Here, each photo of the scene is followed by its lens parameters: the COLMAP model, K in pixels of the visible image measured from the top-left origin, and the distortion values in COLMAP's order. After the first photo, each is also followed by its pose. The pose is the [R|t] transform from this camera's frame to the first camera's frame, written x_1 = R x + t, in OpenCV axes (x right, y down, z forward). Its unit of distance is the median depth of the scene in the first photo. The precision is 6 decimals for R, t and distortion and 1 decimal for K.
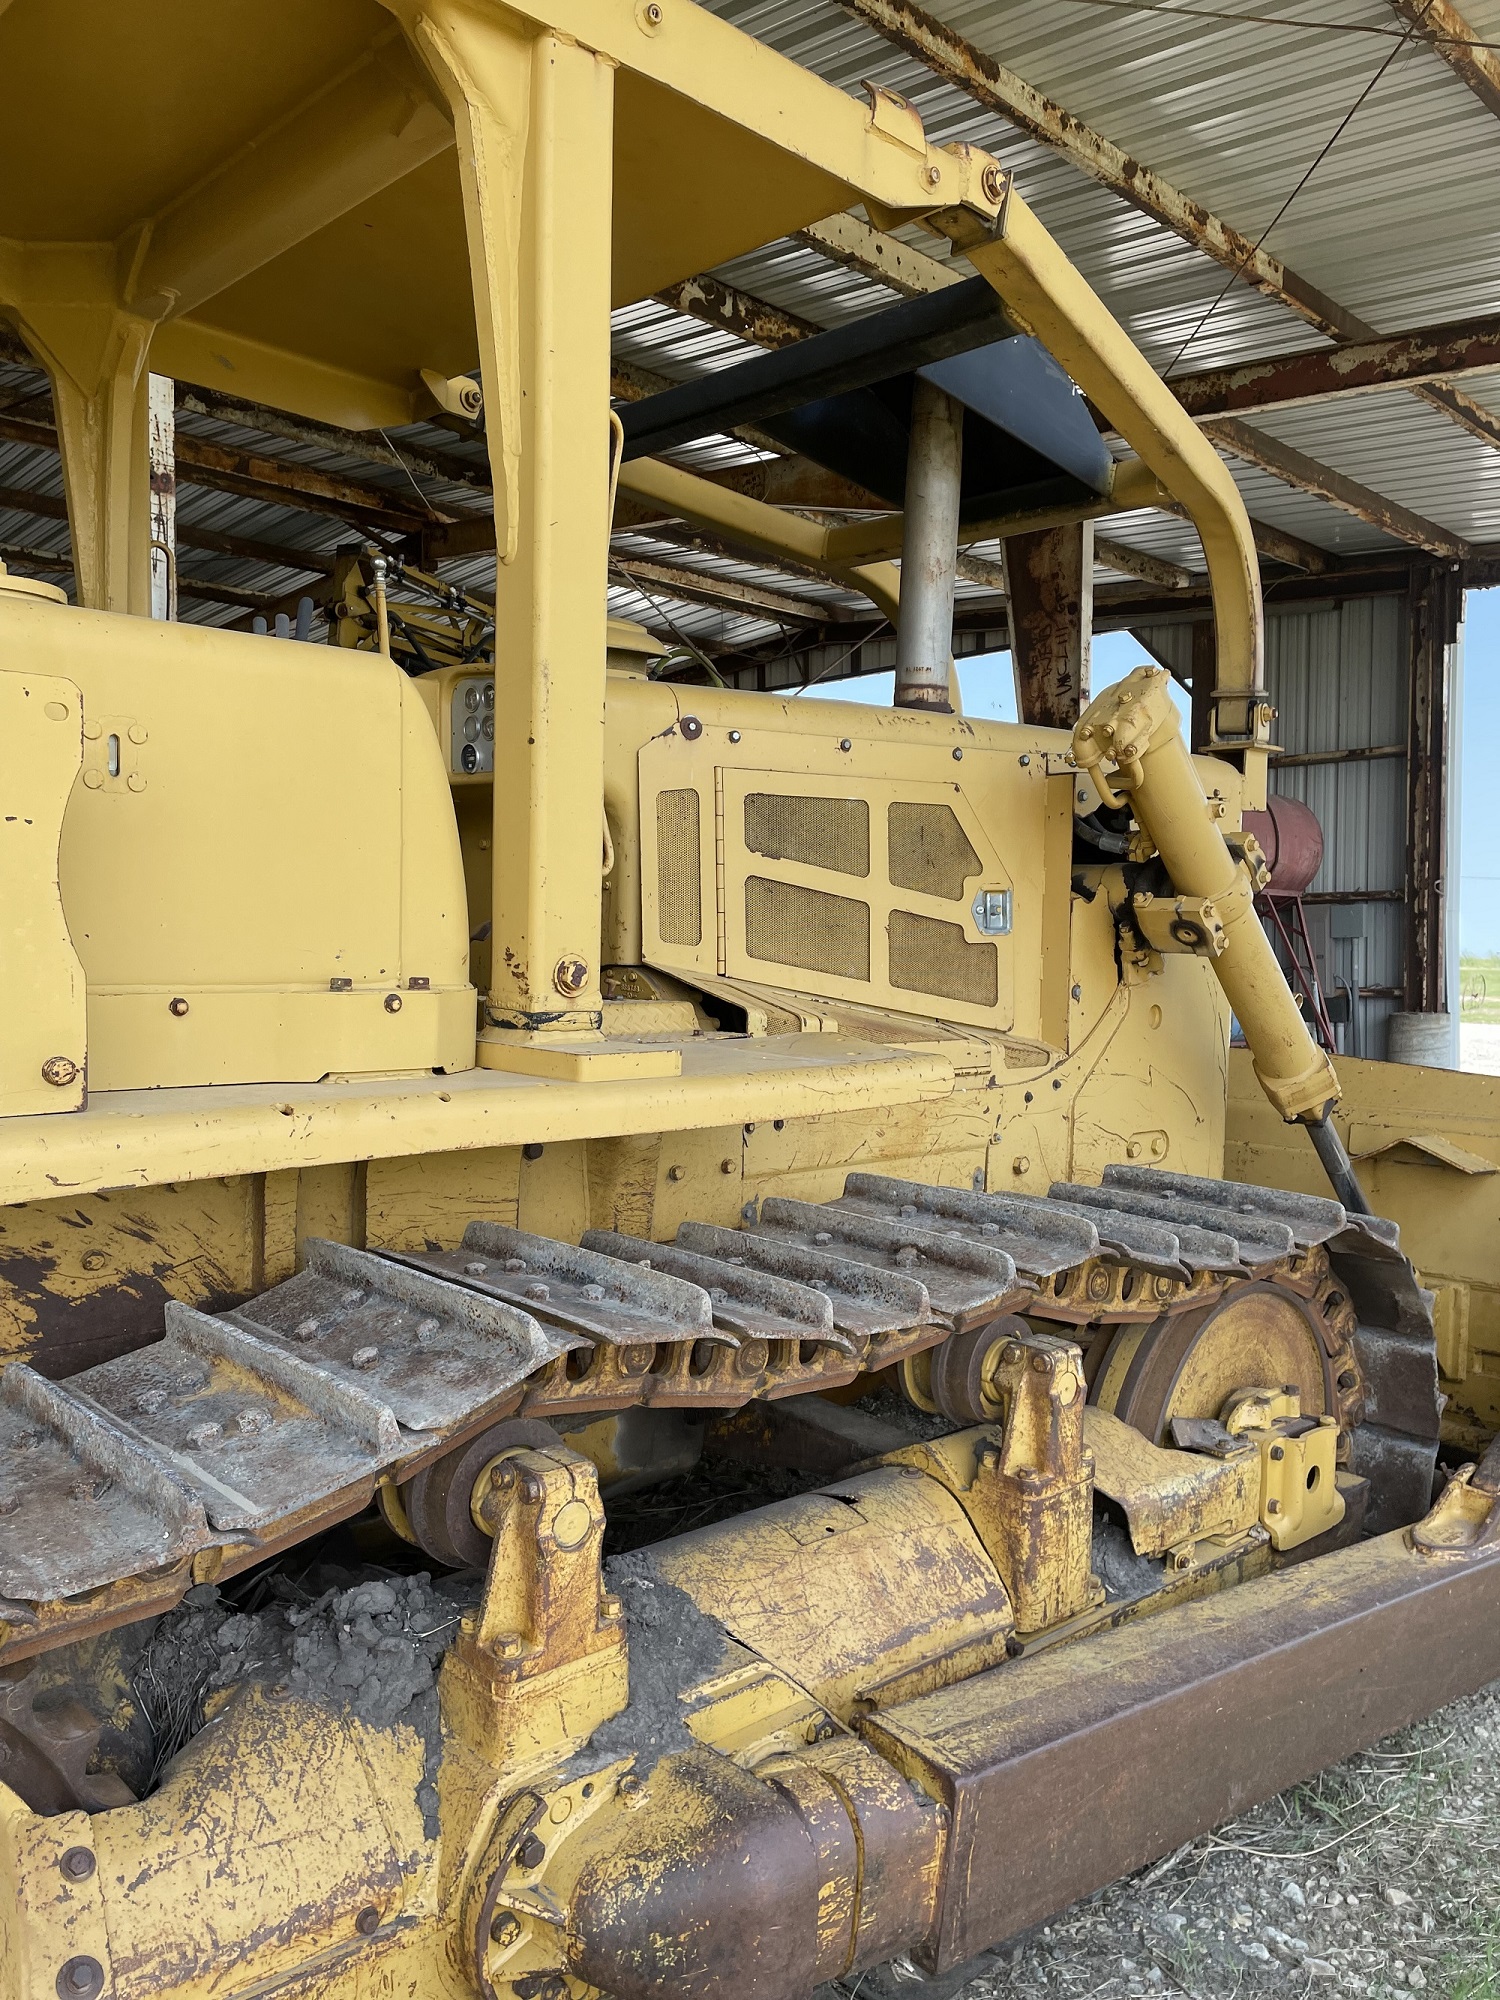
lens RADIAL K [[1518.5, 0, 761.9], [0, 1518.5, 1004.8], [0, 0, 1]] dist [0.108537, -0.132724]
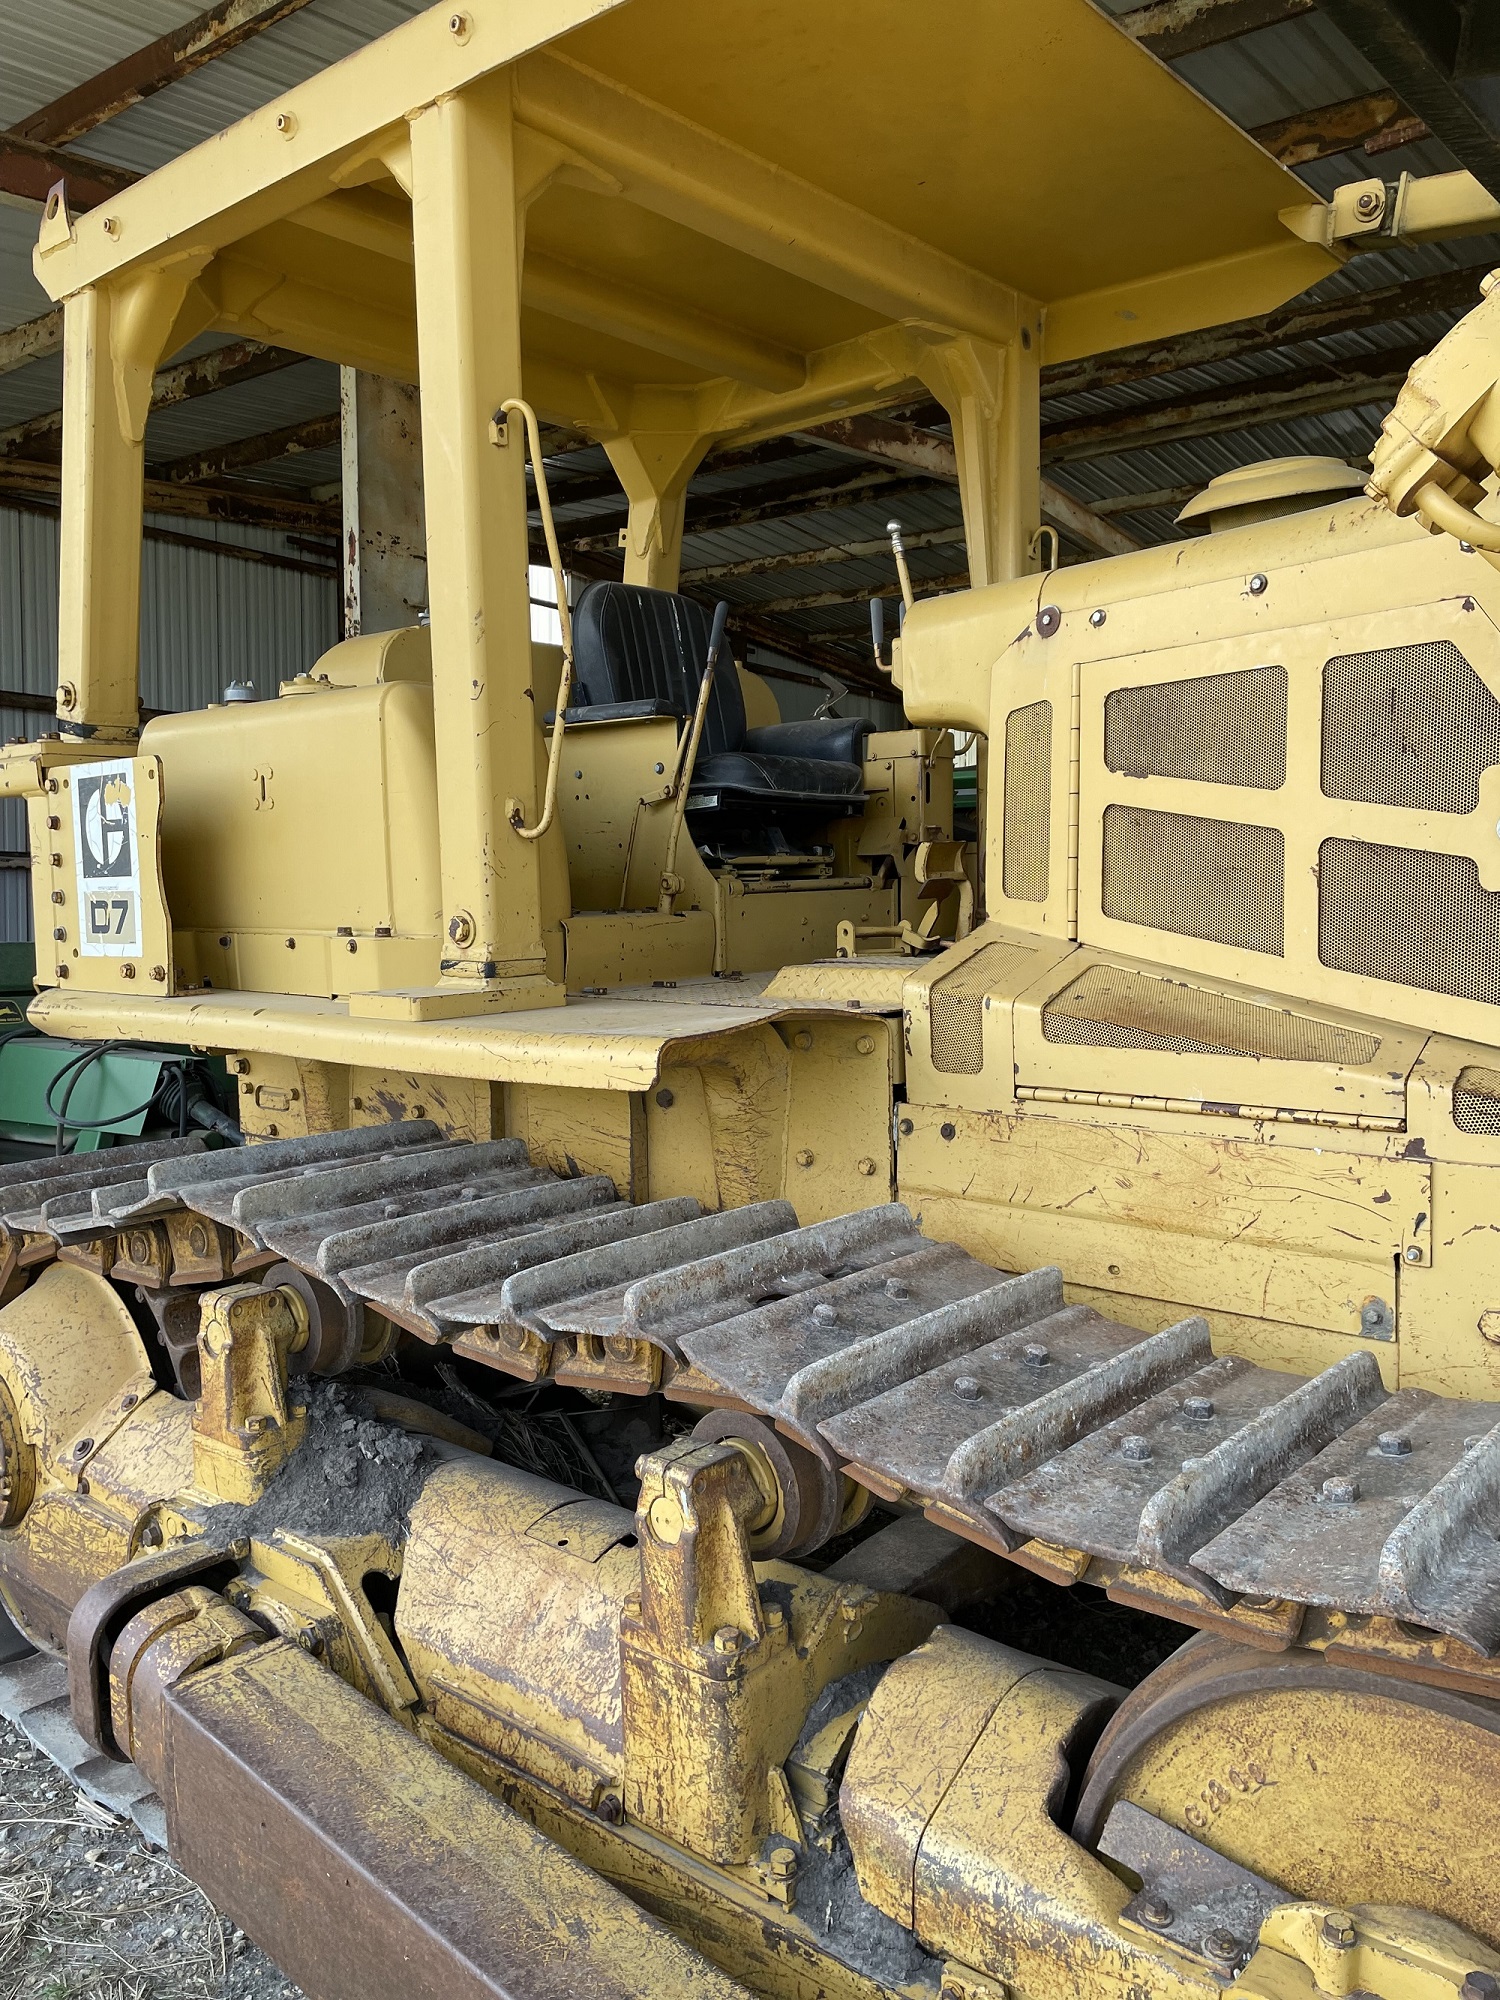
lens RADIAL K [[1518.5, 0, 761.9], [0, 1518.5, 1004.8], [0, 0, 1]] dist [0.108537, -0.132724]
pose [[0.105202, 0.055382, -0.992908, 0.734403], [-0.039726, 0.997885, 0.051451, -0.021249], [0.993657, 0.034032, 0.107180, 0.785561]]
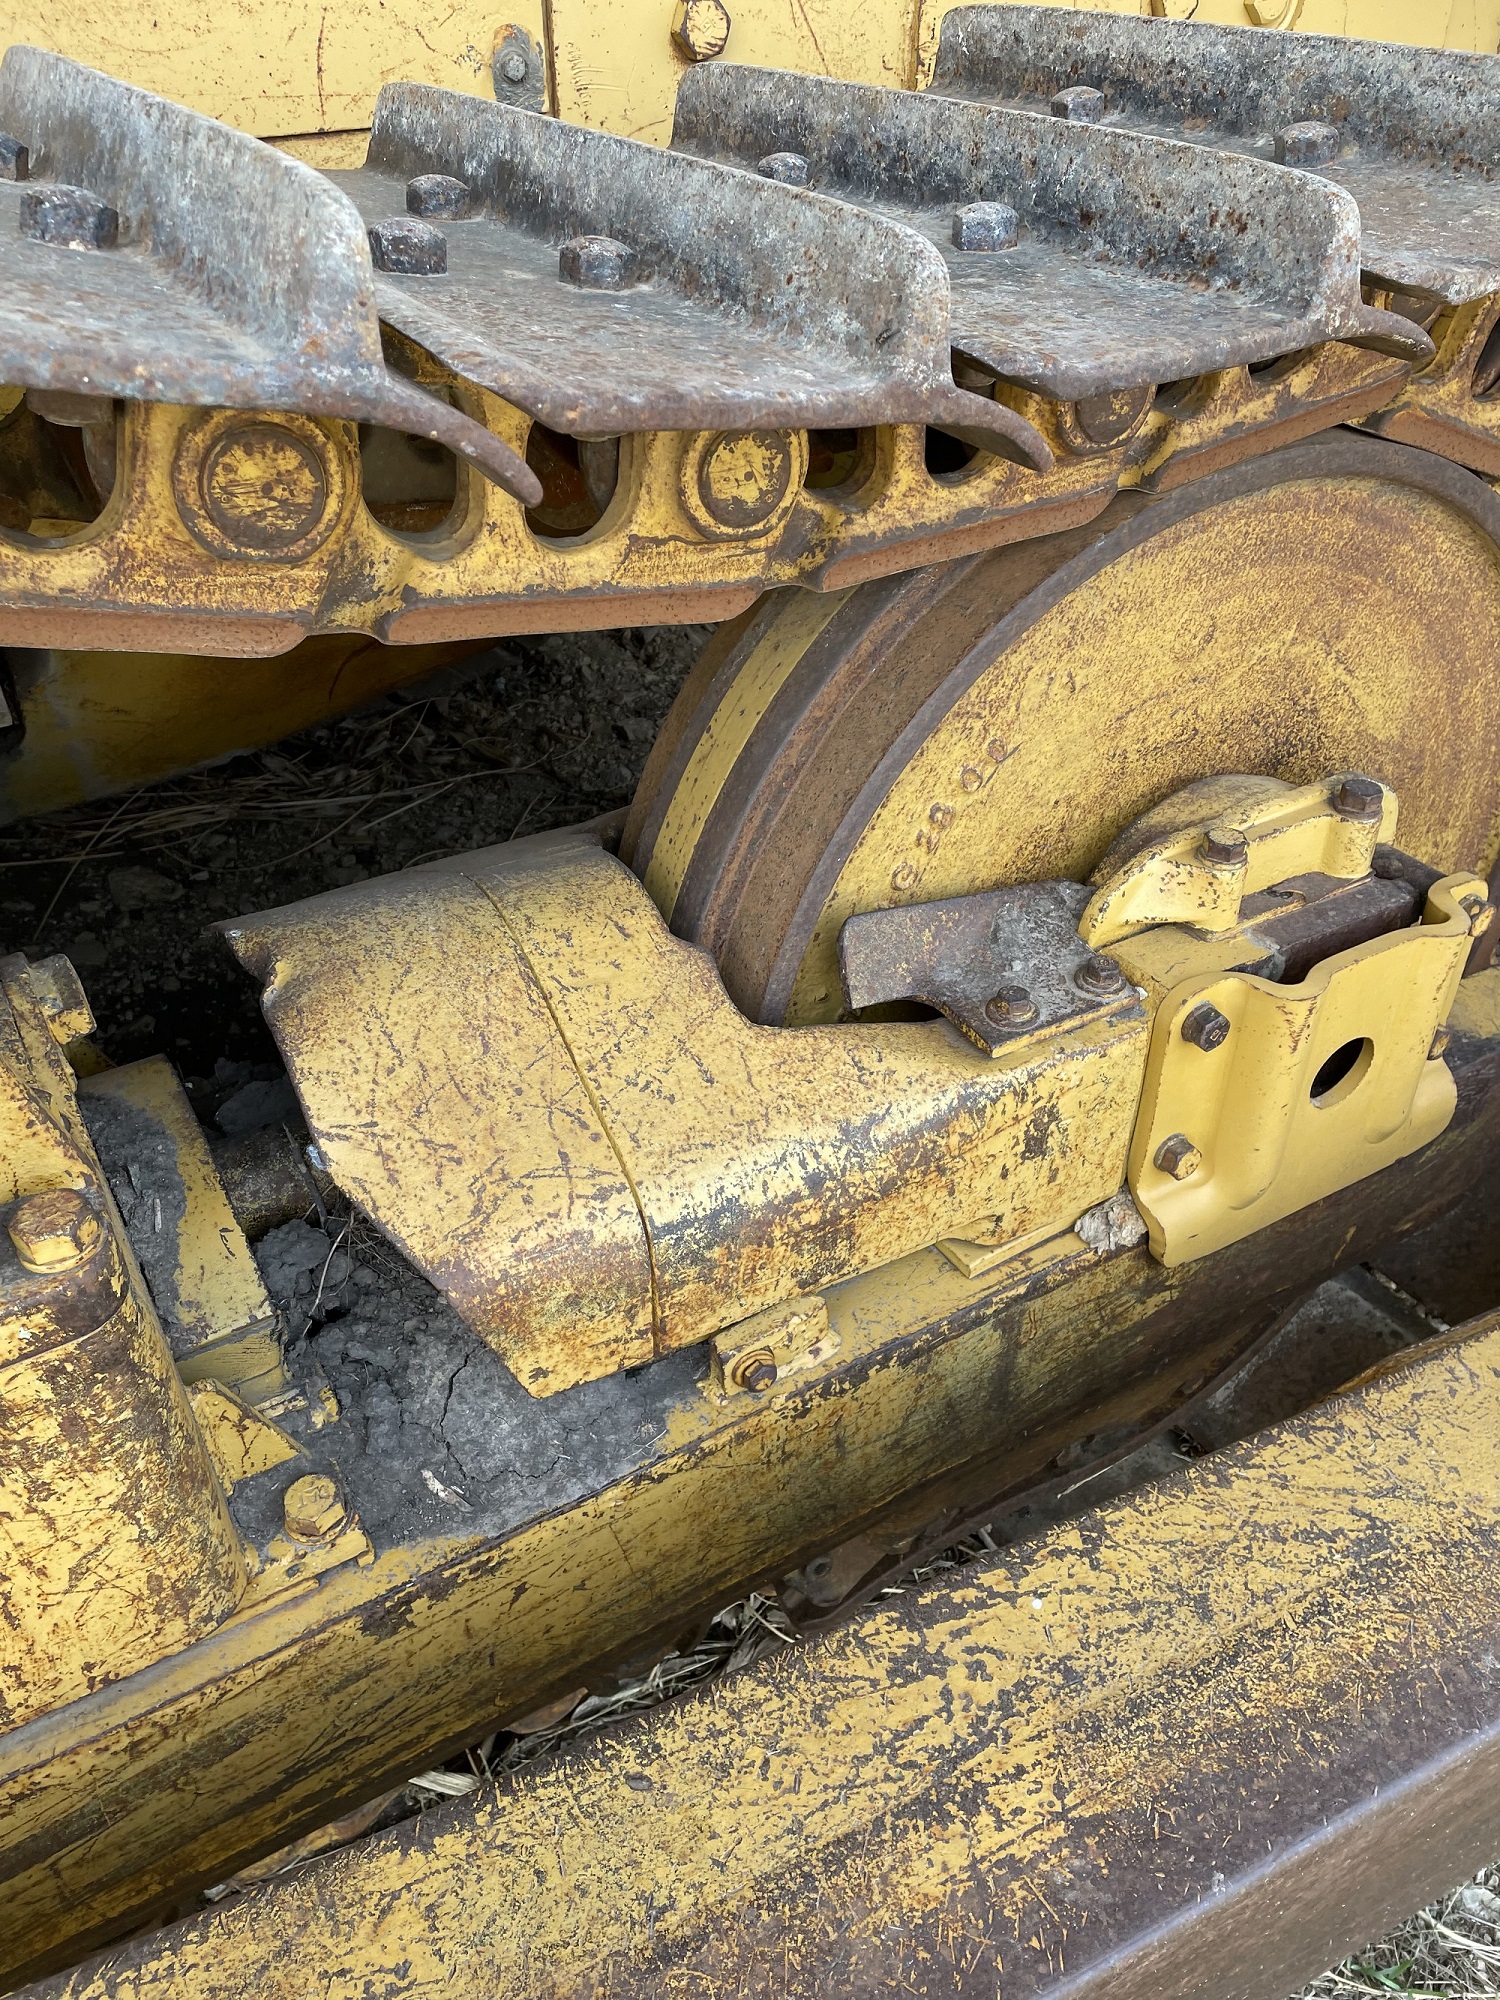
lens RADIAL K [[1518.5, 0, 761.9], [0, 1518.5, 1004.8], [0, 0, 1]] dist [0.108537, -0.132724]
pose [[0.974453, 0.096777, -0.202669, 0.302480], [0.028248, 0.842416, 0.538087, 0.116056], [0.222806, -0.530066, 0.818161, 0.715316]]
